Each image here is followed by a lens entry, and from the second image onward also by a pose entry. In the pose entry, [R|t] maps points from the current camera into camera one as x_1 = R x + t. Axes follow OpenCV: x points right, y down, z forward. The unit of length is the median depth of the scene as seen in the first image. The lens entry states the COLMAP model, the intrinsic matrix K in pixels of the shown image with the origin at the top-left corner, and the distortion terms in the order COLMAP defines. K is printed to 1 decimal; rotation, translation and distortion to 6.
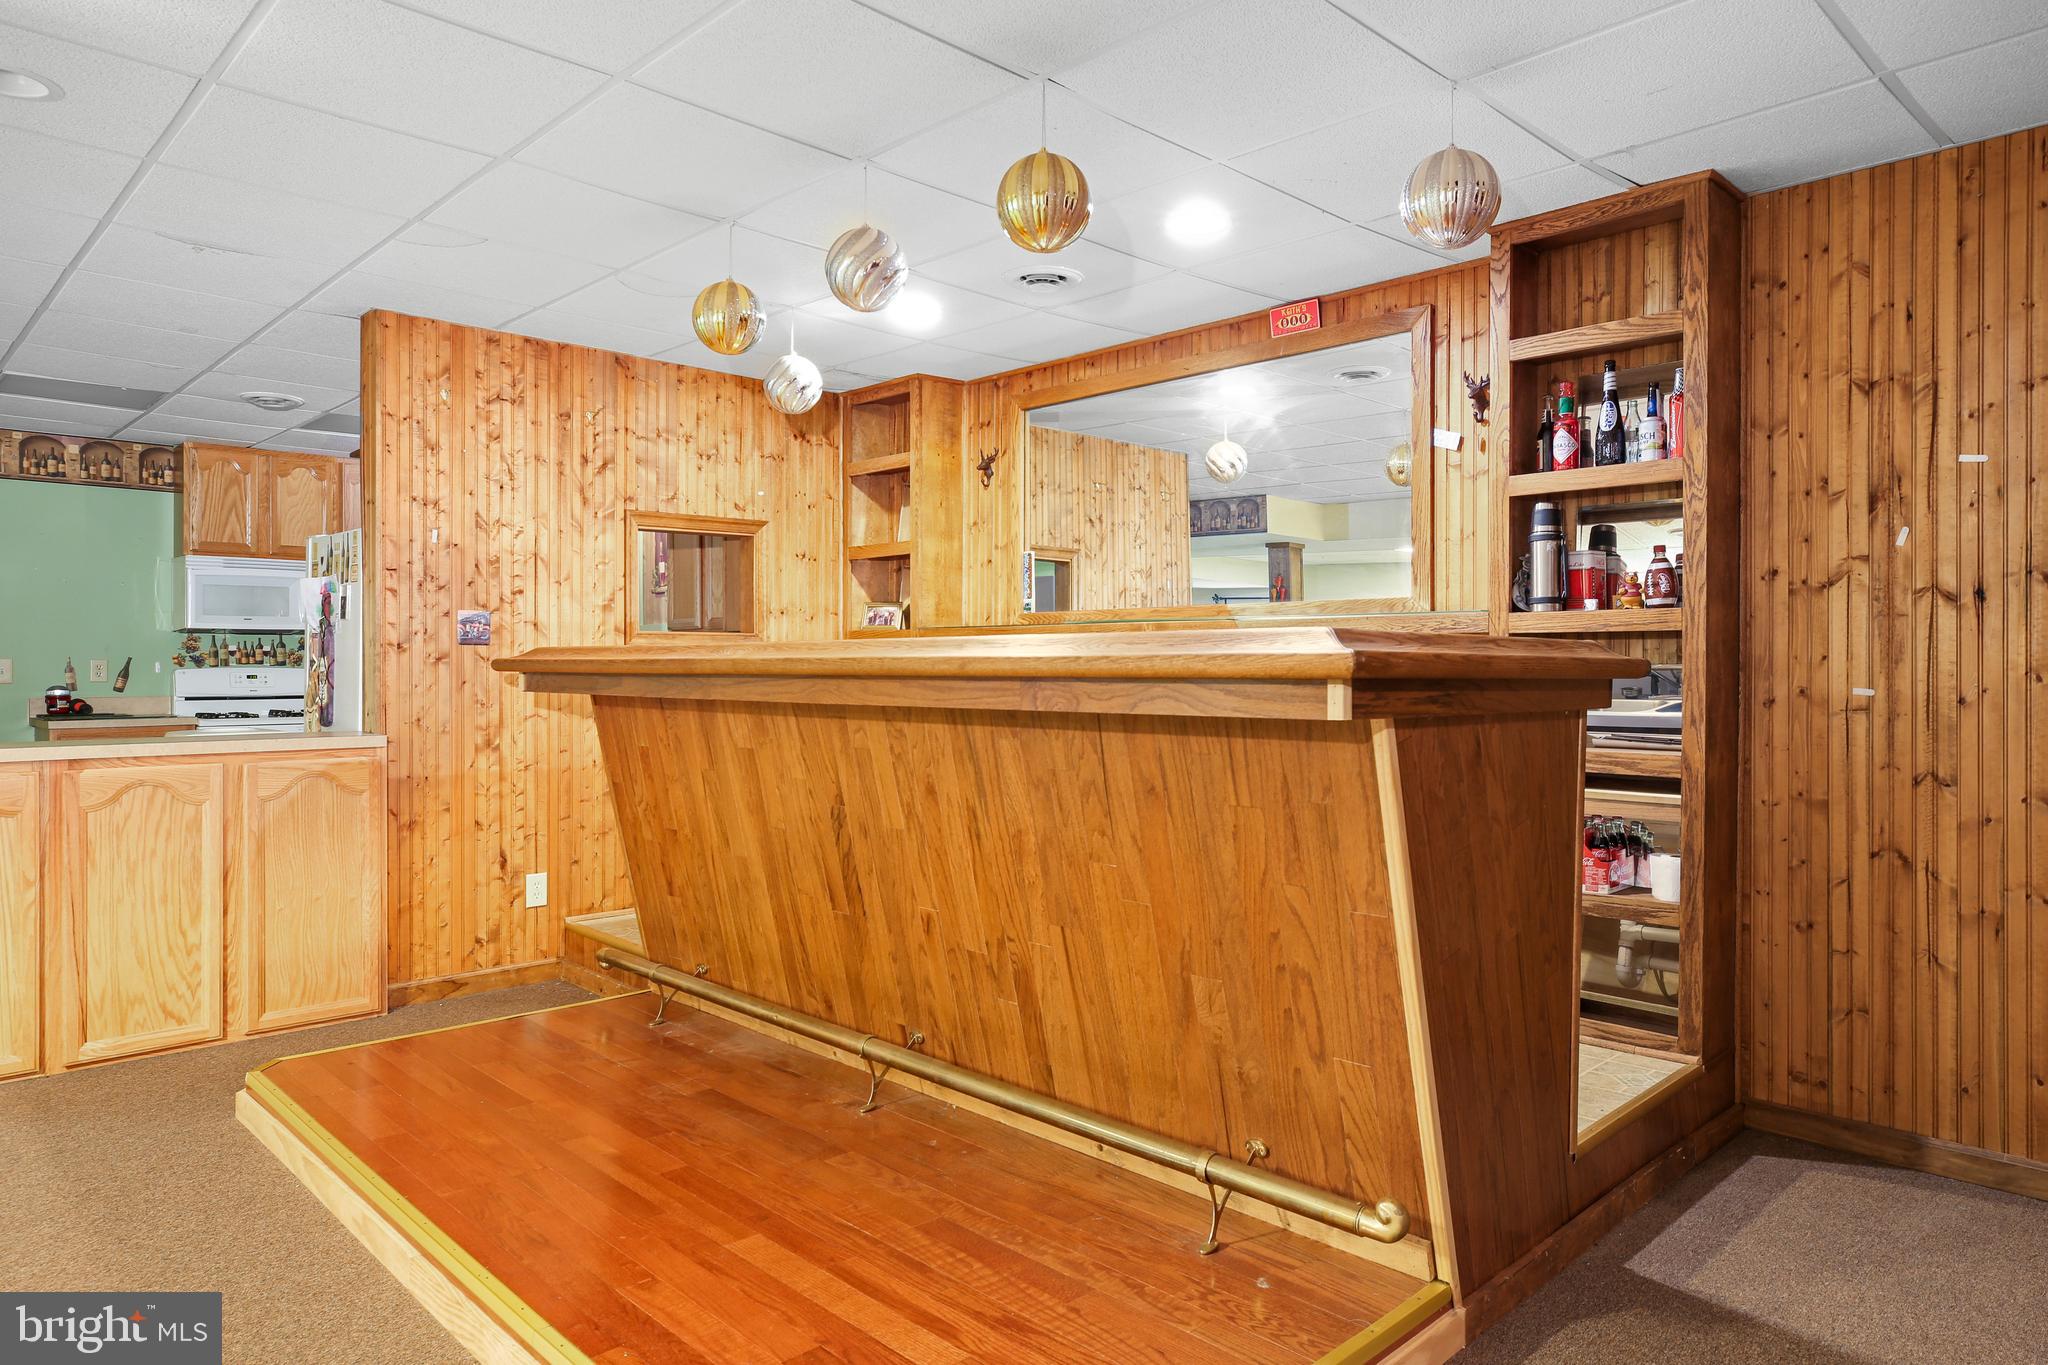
lens RADIAL K [[1274.8, 0, 1029.0], [0, 1274.8, 665.8], [0, 0, 1]] dist [-0.009816, 0.006923]
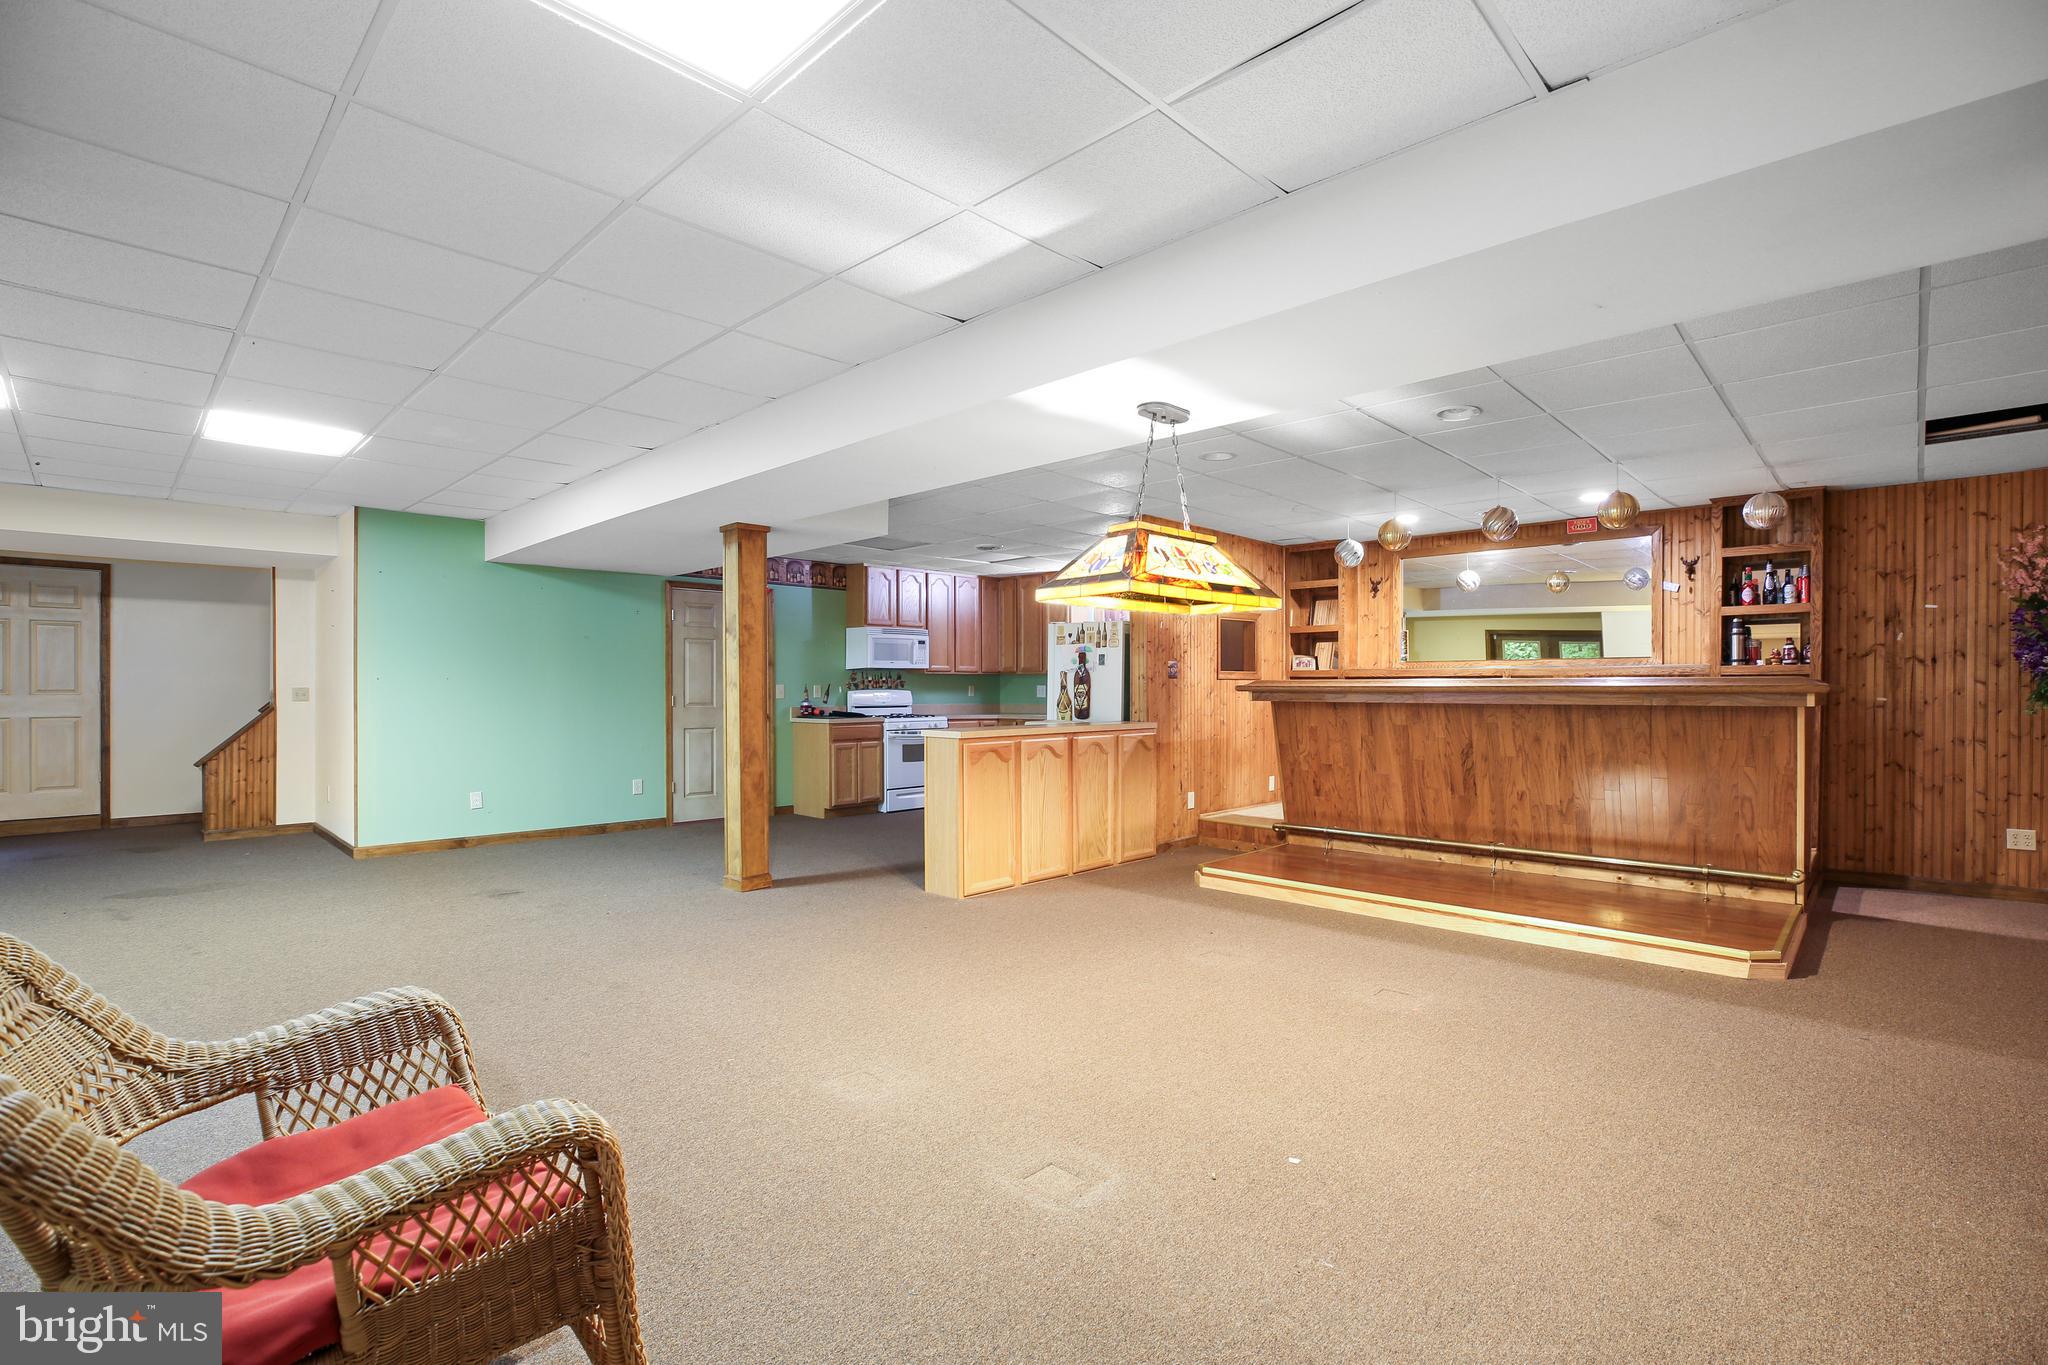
lens RADIAL K [[934.3, 0, 1036.7], [0, 934.3, 696.4], [0, 0, 1]] dist [-0.026738, 0.003911]
pose [[0.999257, -0.002039, 0.038490, -1.005986], [0.001631, 0.999942, 0.010616, -0.005863], [-0.038509, -0.010545, 0.999203, -0.680838]]
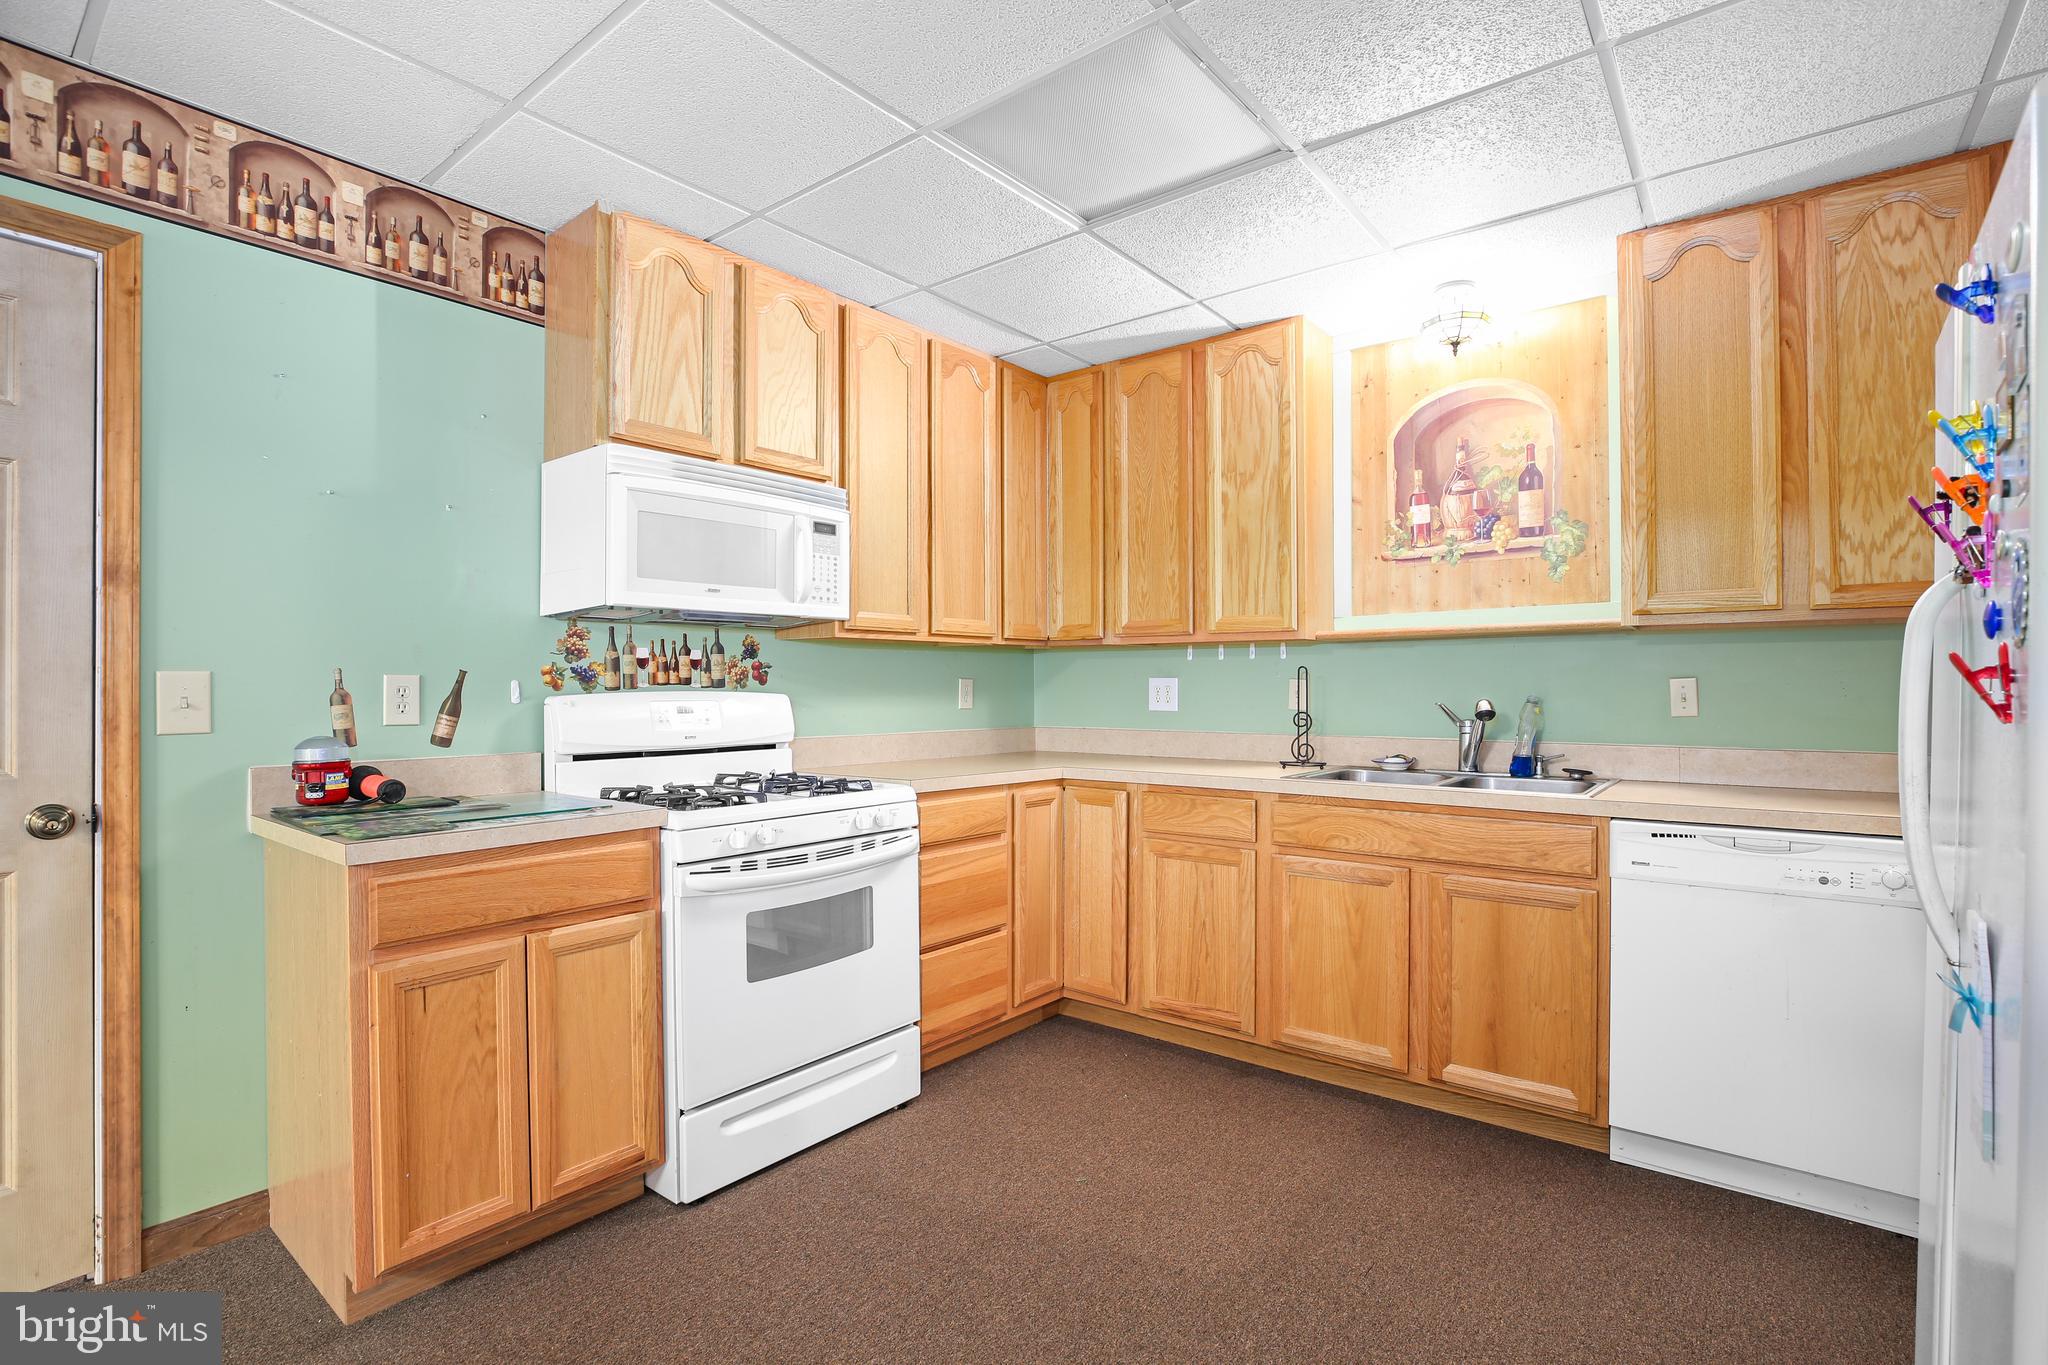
lens RADIAL K [[972.6, 0, 1024.2], [0, 972.6, 676.4], [0, 0, 1]] dist [-0.014539, 0.001569]
pose [[0.993011, -0.003399, 0.117975, -1.177097], [0.004565, 0.999943, -0.009611, -0.000527], [-0.117935, 0.010082, 0.992970, 1.351894]]
